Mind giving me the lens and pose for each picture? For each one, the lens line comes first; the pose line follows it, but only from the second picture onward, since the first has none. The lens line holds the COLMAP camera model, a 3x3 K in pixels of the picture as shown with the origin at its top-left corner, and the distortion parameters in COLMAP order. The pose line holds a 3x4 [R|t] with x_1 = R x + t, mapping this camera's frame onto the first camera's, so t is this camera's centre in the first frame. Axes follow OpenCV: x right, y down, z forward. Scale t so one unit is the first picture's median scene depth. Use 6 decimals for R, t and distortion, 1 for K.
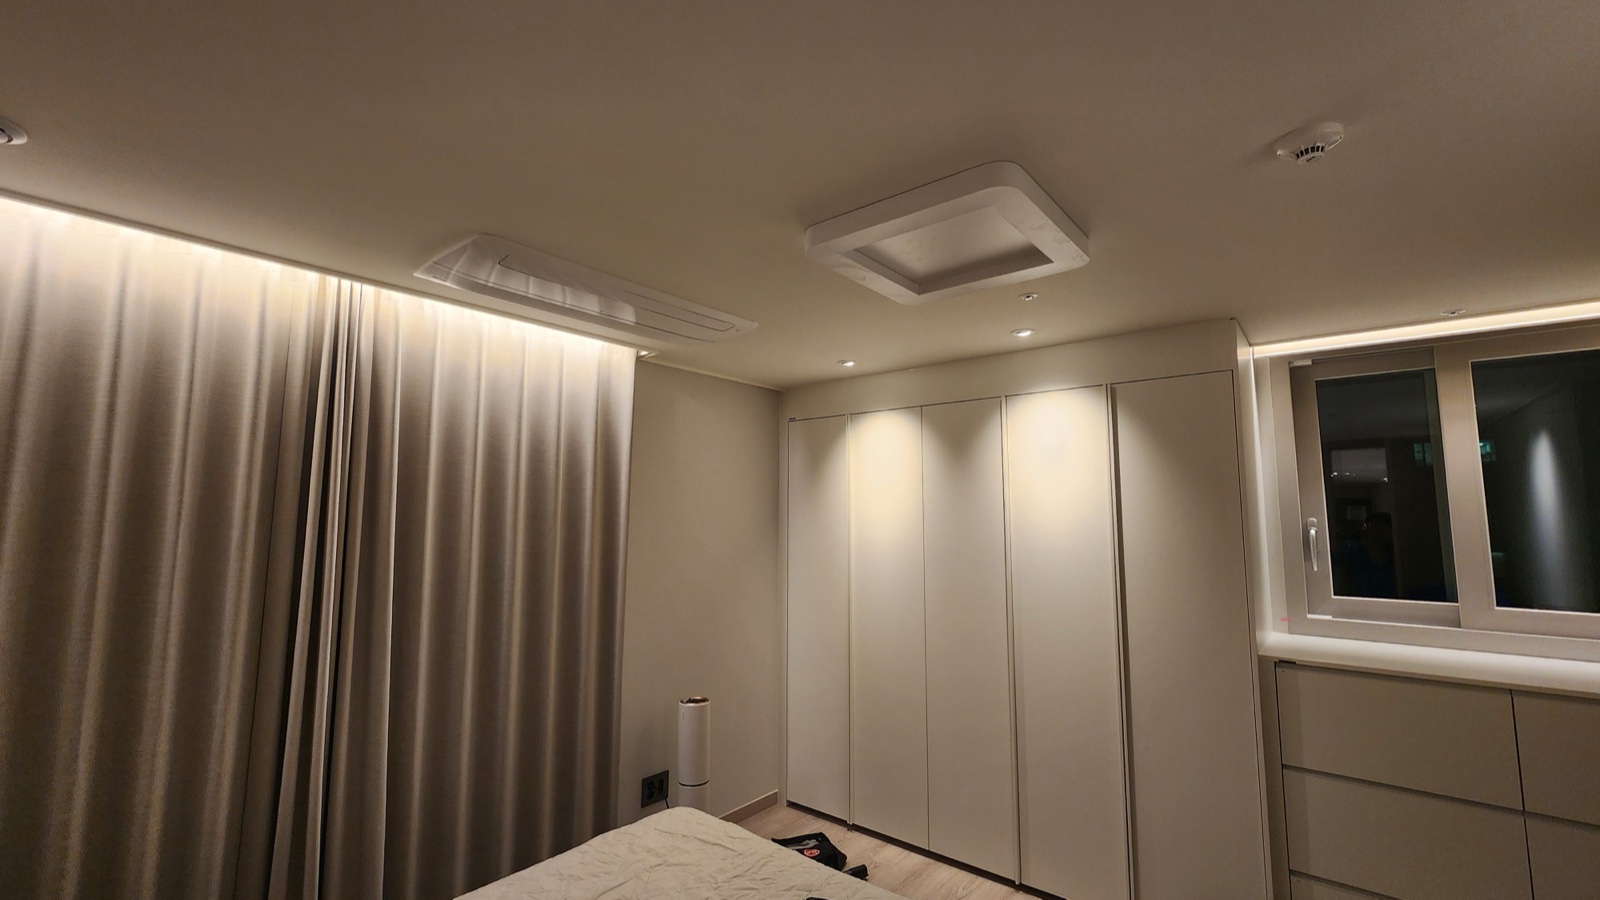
lens RADIAL K [[660.3, 0, 799.3], [0, 660.3, 452.9], [0, 0, 1]] dist [0.001382, 0.000552]
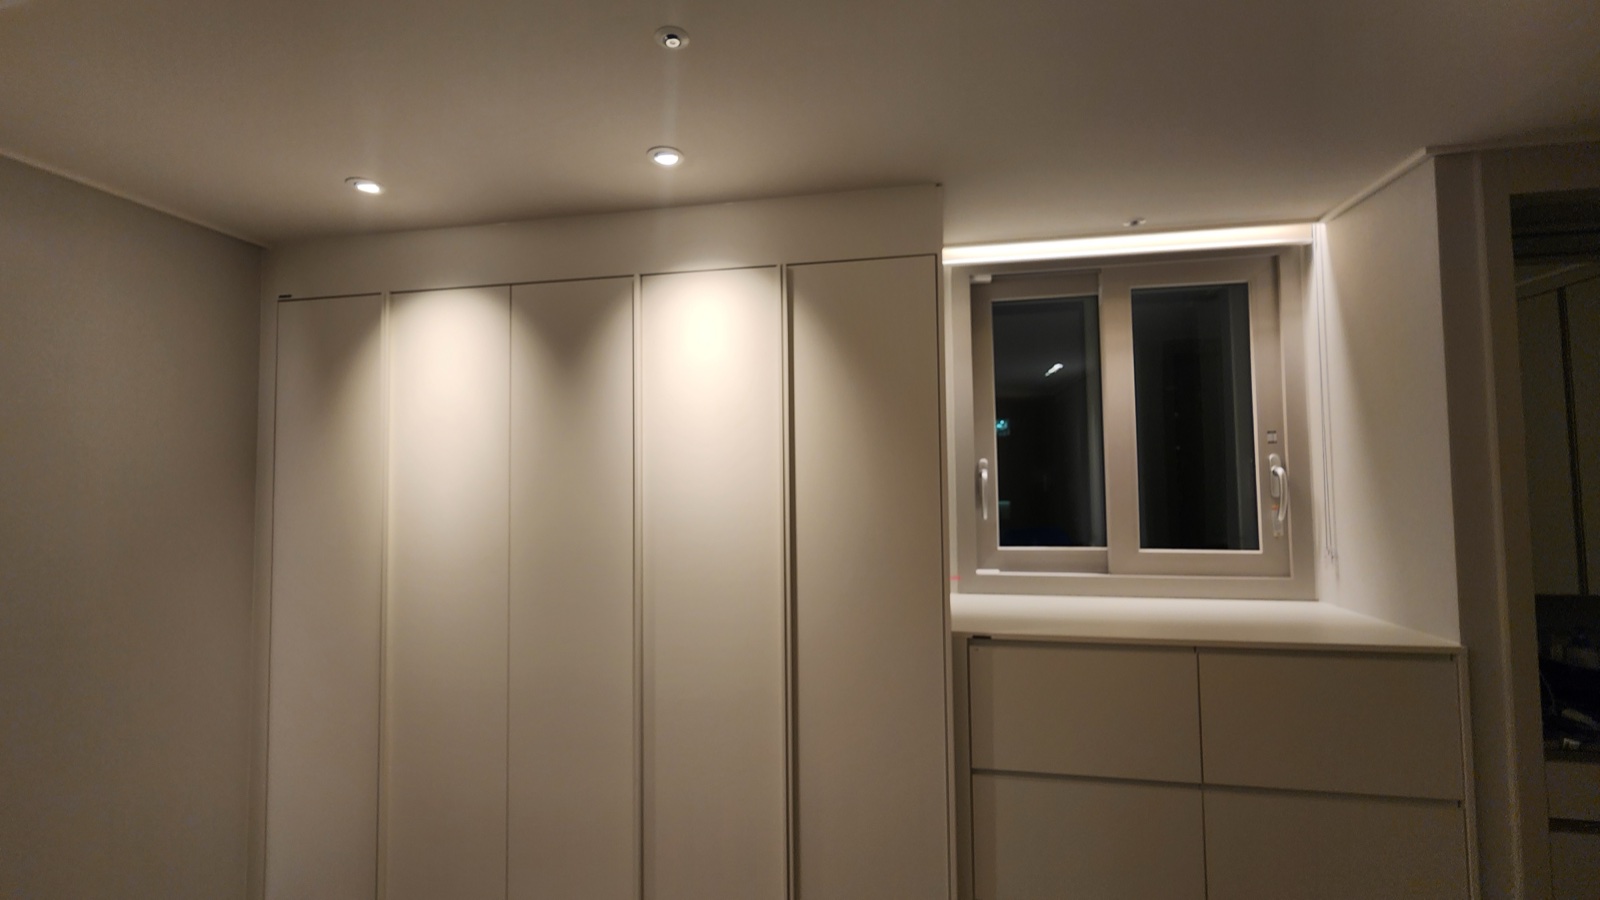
lens RADIAL K [[660.3, 0, 799.3], [0, 660.3, 452.9], [0, 0, 1]] dist [0.001382, 0.000552]
pose [[0.875190, 0.007970, 0.483713, 0.148361], [-0.034746, 0.998318, 0.046418, 0.060848], [-0.482529, -0.057432, 0.873995, 0.373884]]
